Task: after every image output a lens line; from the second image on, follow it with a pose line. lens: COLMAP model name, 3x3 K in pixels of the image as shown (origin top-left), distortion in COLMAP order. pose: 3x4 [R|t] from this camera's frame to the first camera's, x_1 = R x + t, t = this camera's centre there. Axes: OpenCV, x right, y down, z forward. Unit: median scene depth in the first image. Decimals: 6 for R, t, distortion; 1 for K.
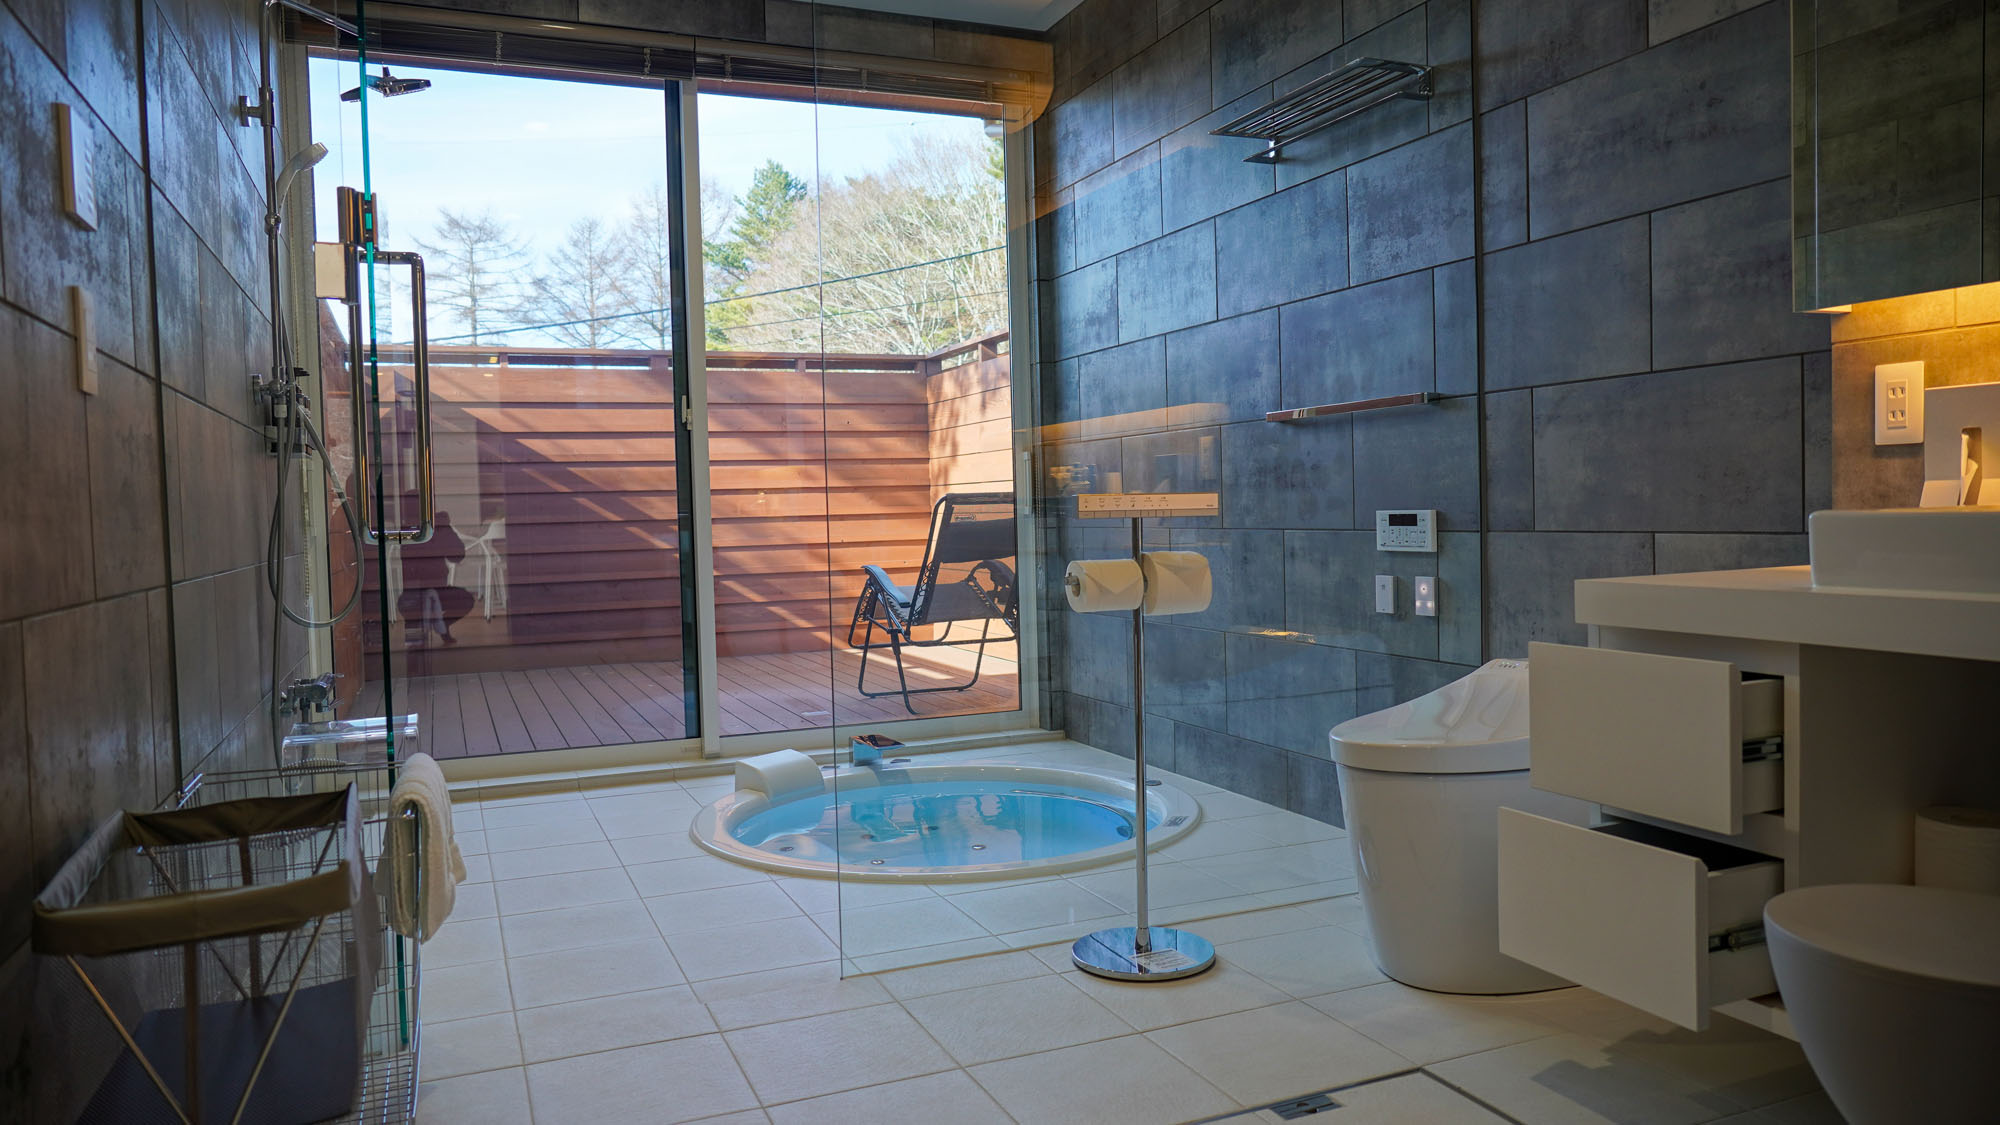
lens RADIAL K [[1358.5, 0, 1003.7], [0, 1358.5, 562.6], [0, 0, 1]] dist [-0.012356, 0.013042]
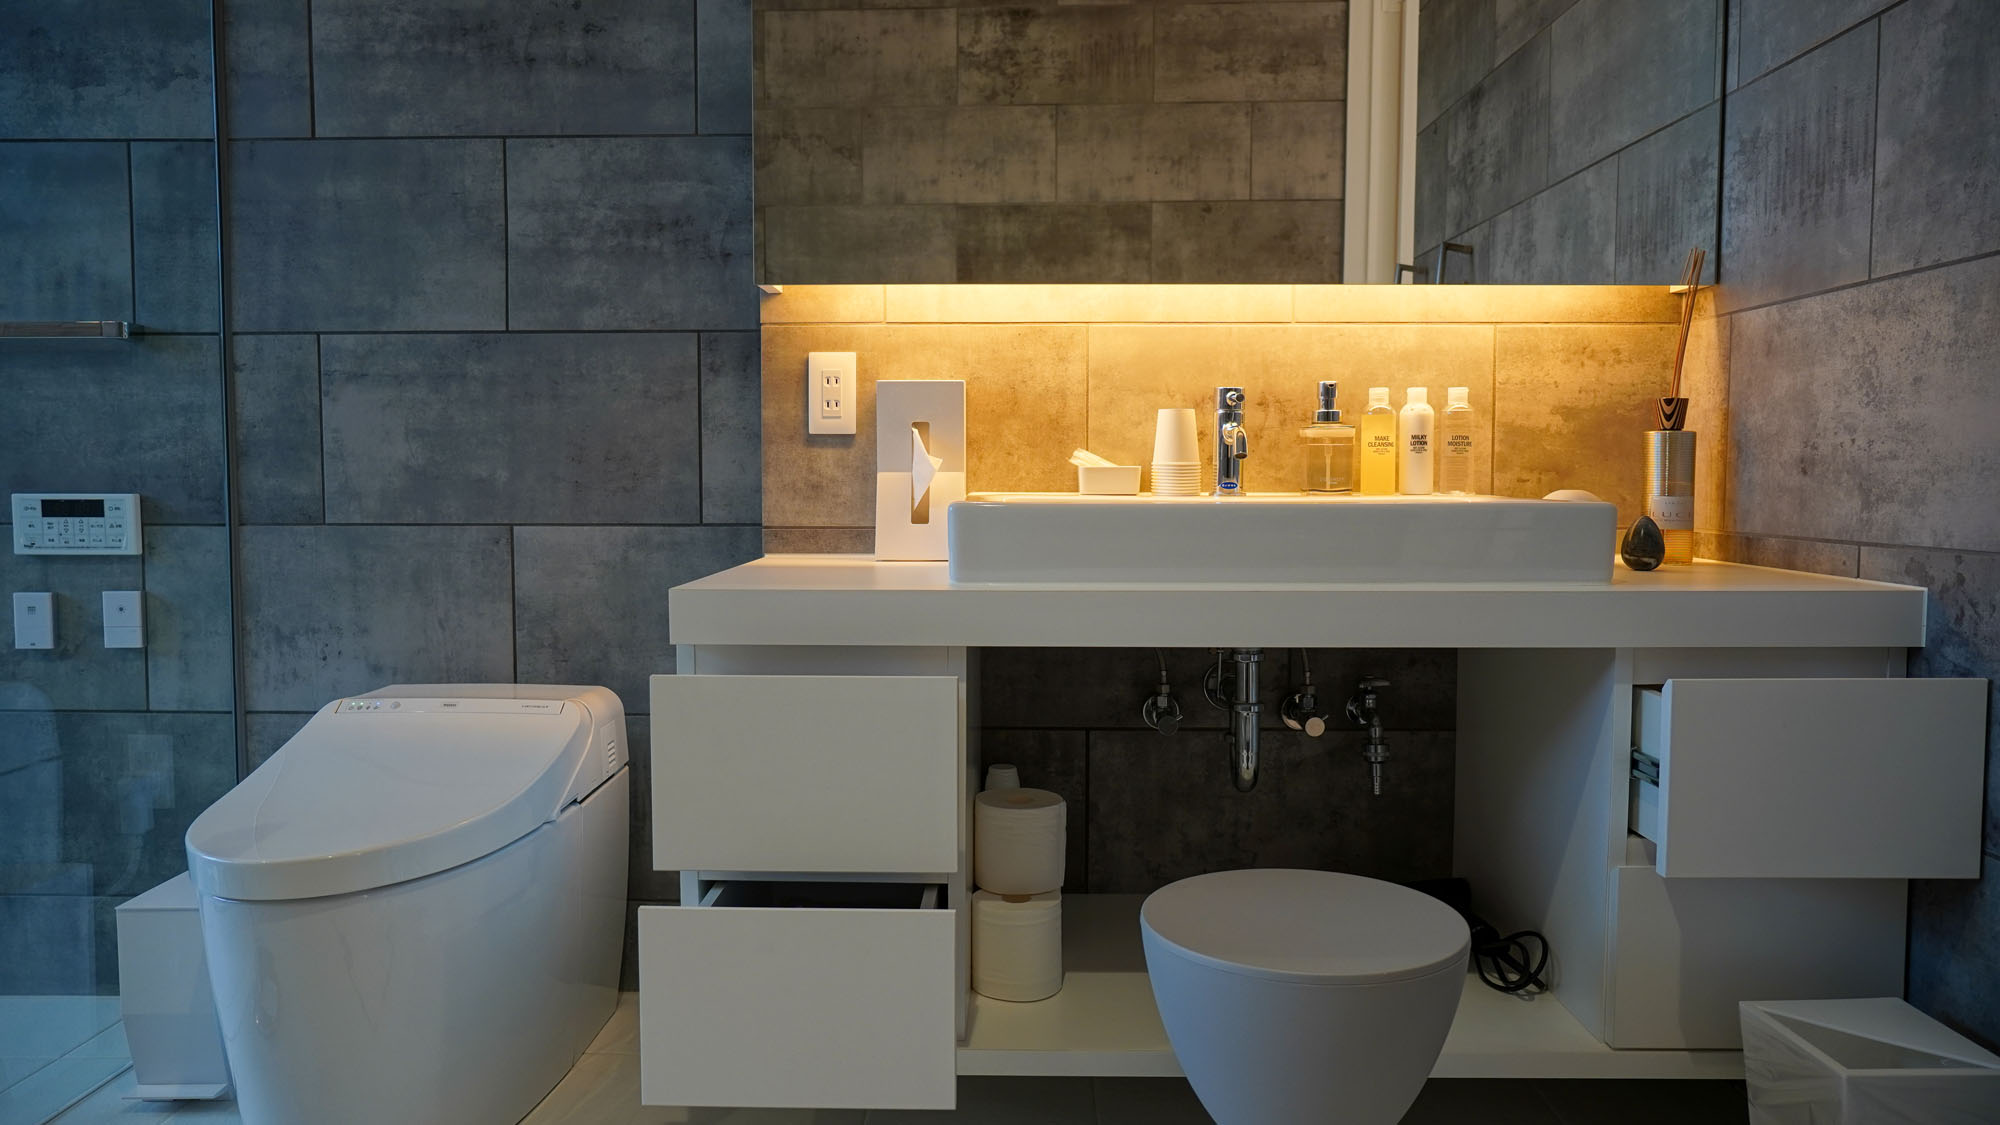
lens RADIAL K [[1358.5, 0, 998.1], [0, 1358.5, 550.1], [0, 0, 1]] dist [-0.012356, 0.013042]
pose [[0.418215, -0.026457, 0.907963, -0.143592], [0.025410, 0.999525, 0.017421, -0.012768], [-0.907993, 0.015786, 0.418689, 0.356135]]
